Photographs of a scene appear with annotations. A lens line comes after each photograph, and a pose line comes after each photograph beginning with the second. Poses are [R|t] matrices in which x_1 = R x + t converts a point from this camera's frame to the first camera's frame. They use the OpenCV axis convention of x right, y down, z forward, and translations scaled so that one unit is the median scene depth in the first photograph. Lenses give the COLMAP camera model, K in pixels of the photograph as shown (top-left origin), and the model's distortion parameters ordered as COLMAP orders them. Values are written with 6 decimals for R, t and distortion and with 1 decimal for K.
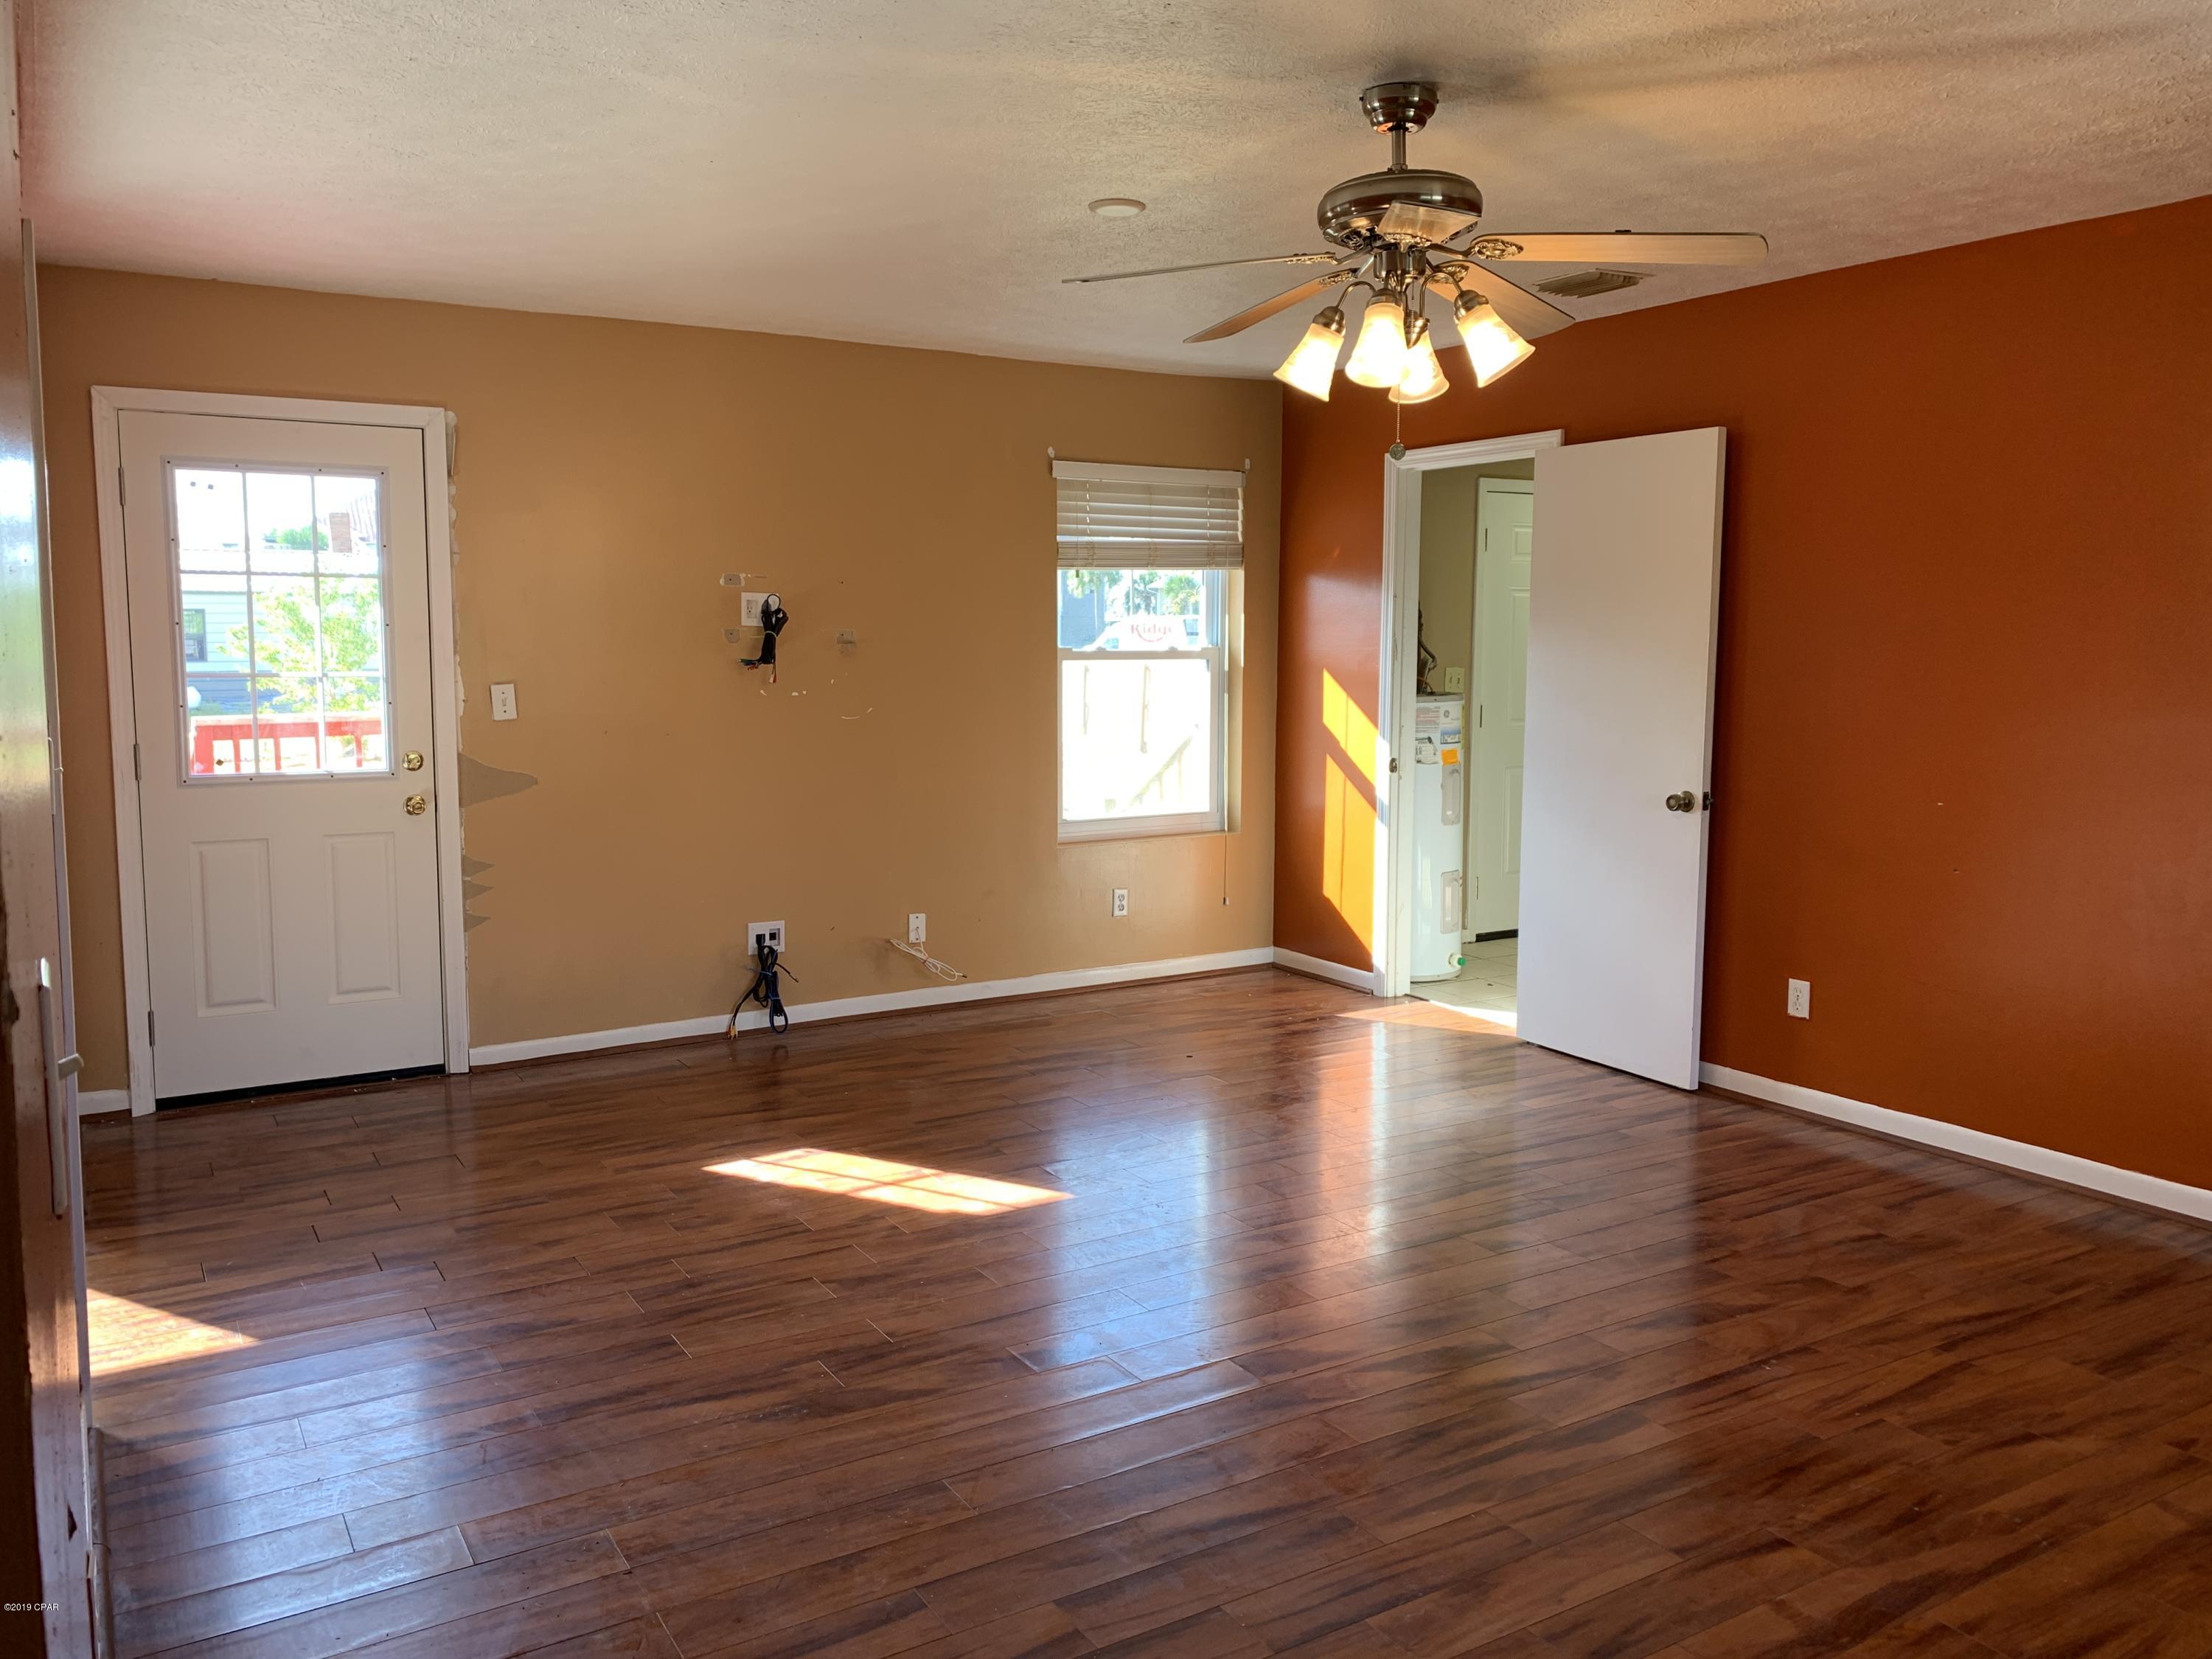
lens RADIAL K [[1716.7, 0, 1105.5], [0, 1716.7, 826.1], [0, 0, 1]] dist [-0.004133, -0.001901]
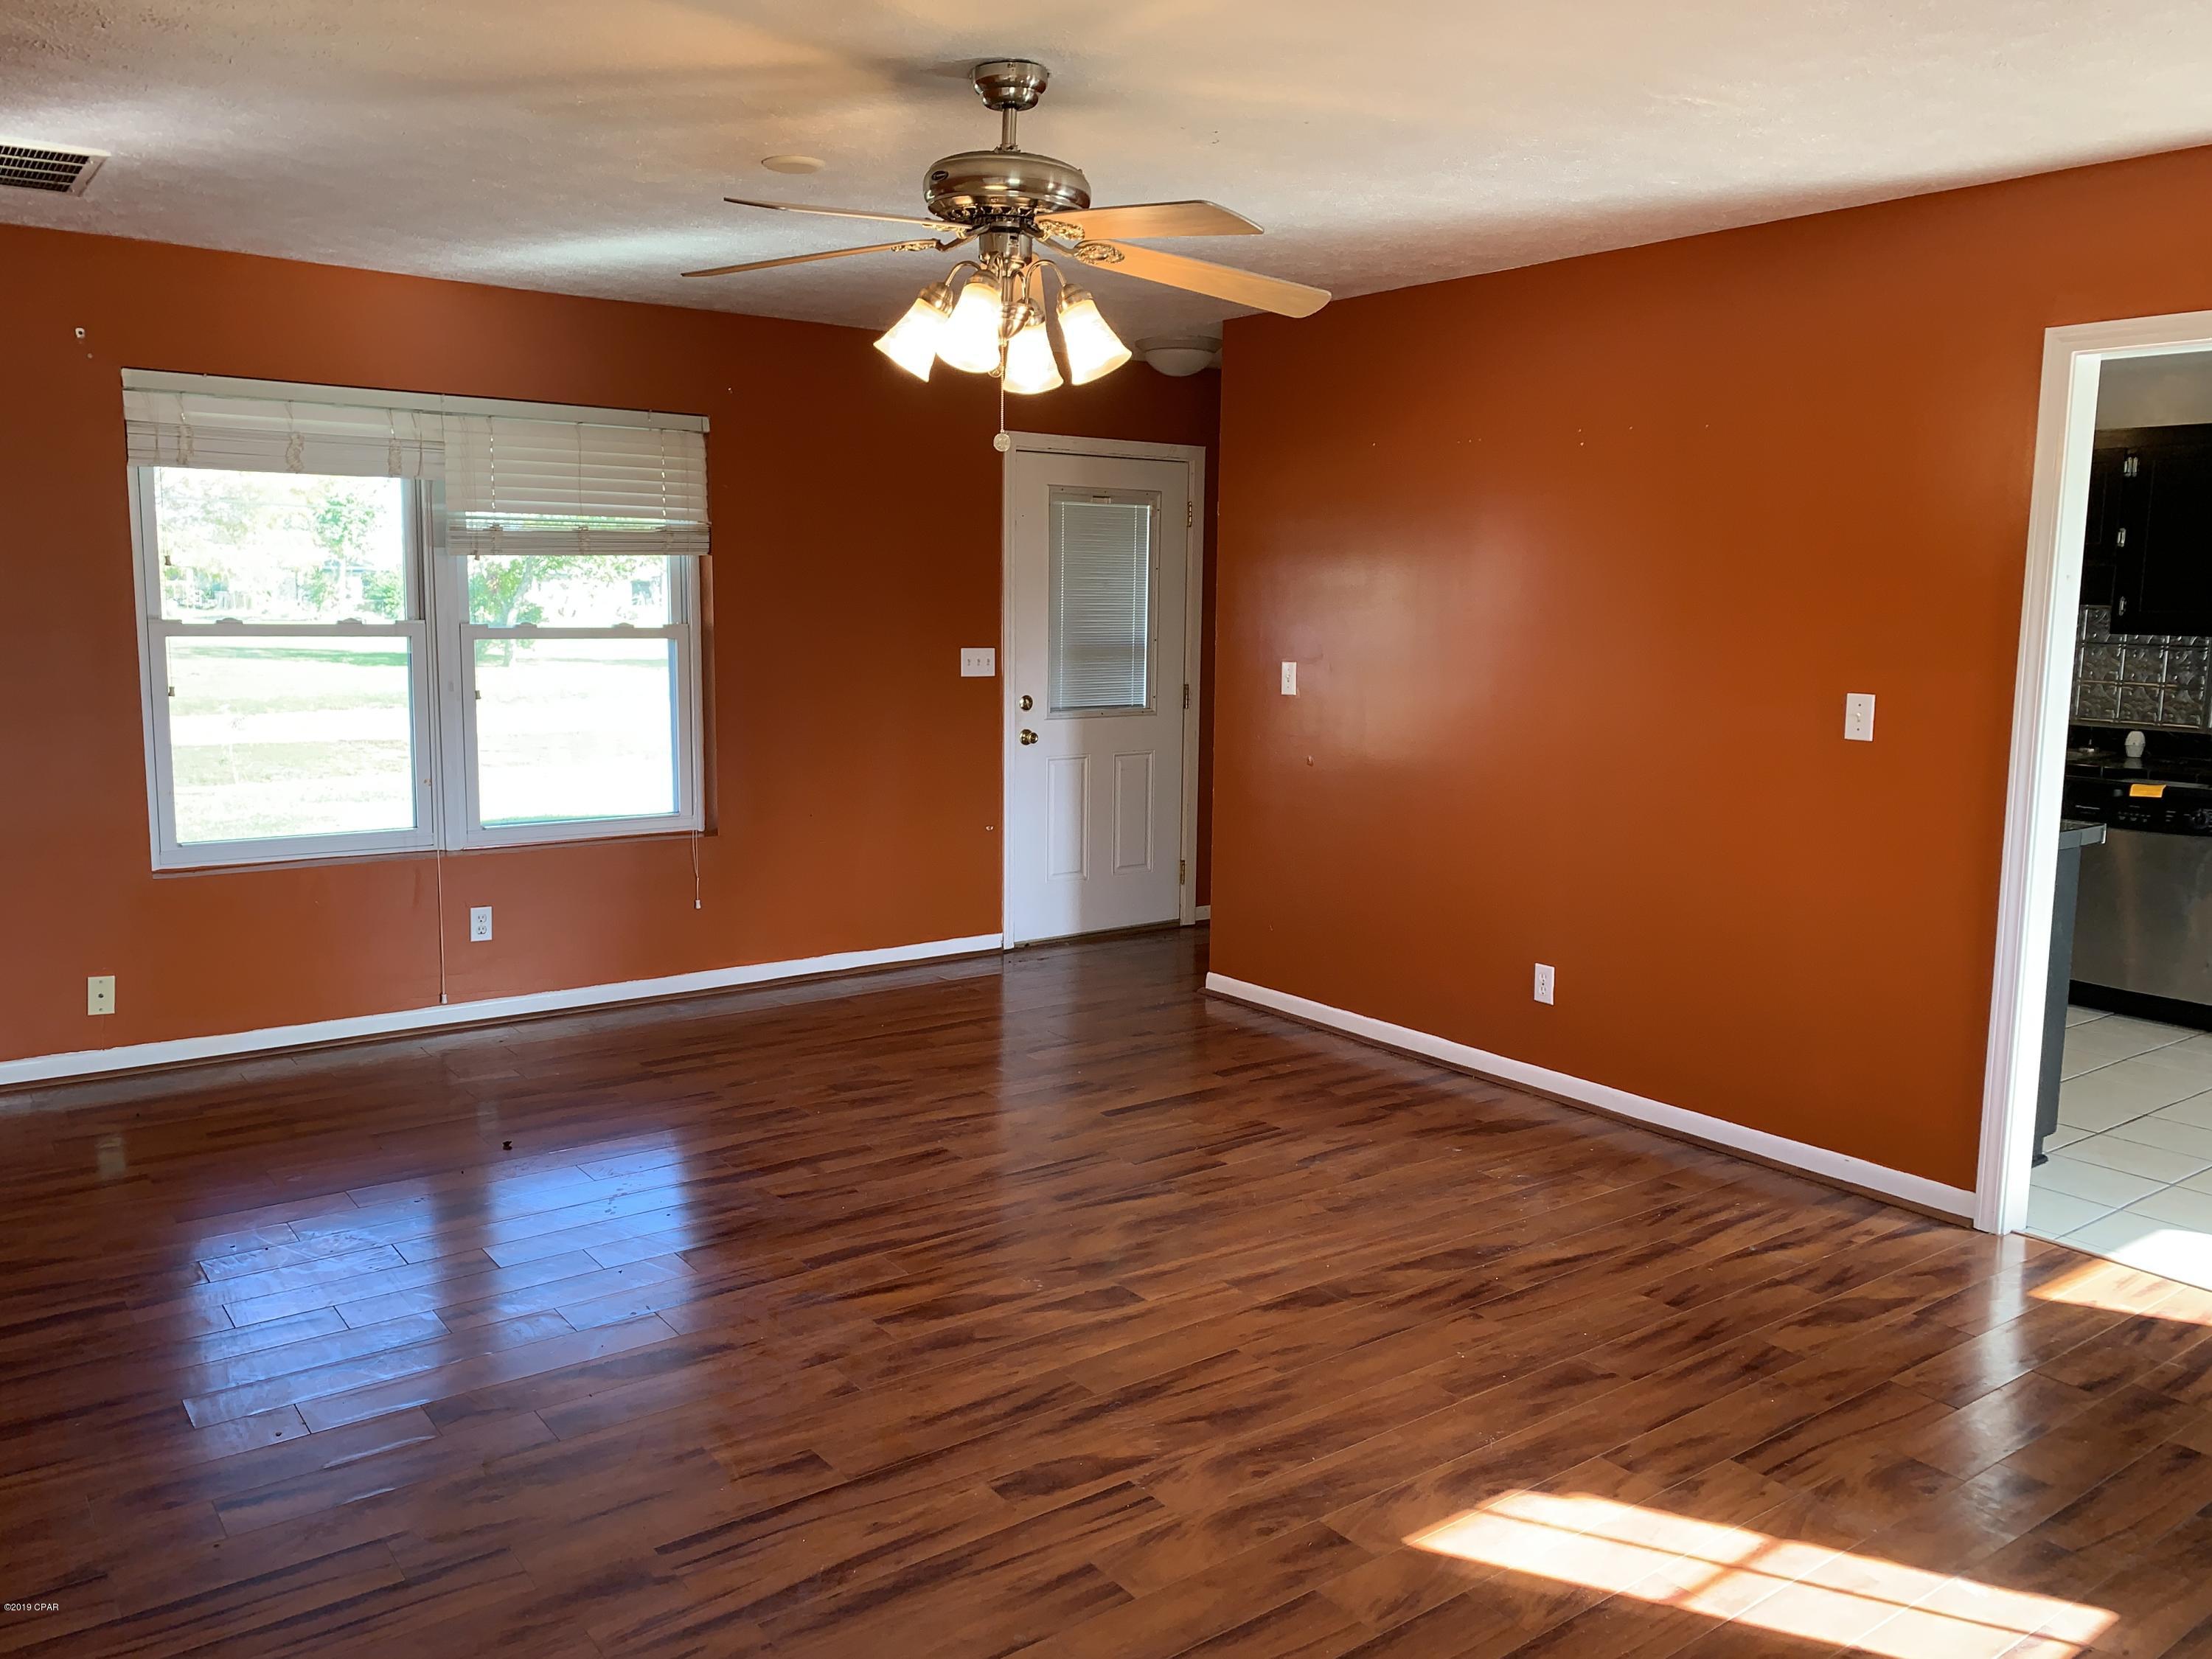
lens RADIAL K [[1716.7, 0, 1104.0], [0, 1716.7, 828.0], [0, 0, 1]] dist [-0.004133, -0.001901]
pose [[-0.995356, -0.001942, -0.096242, 0.202424], [-0.025639, 0.969027, 0.245620, -0.240447], [0.092784, 0.246947, -0.964577, 1.956412]]
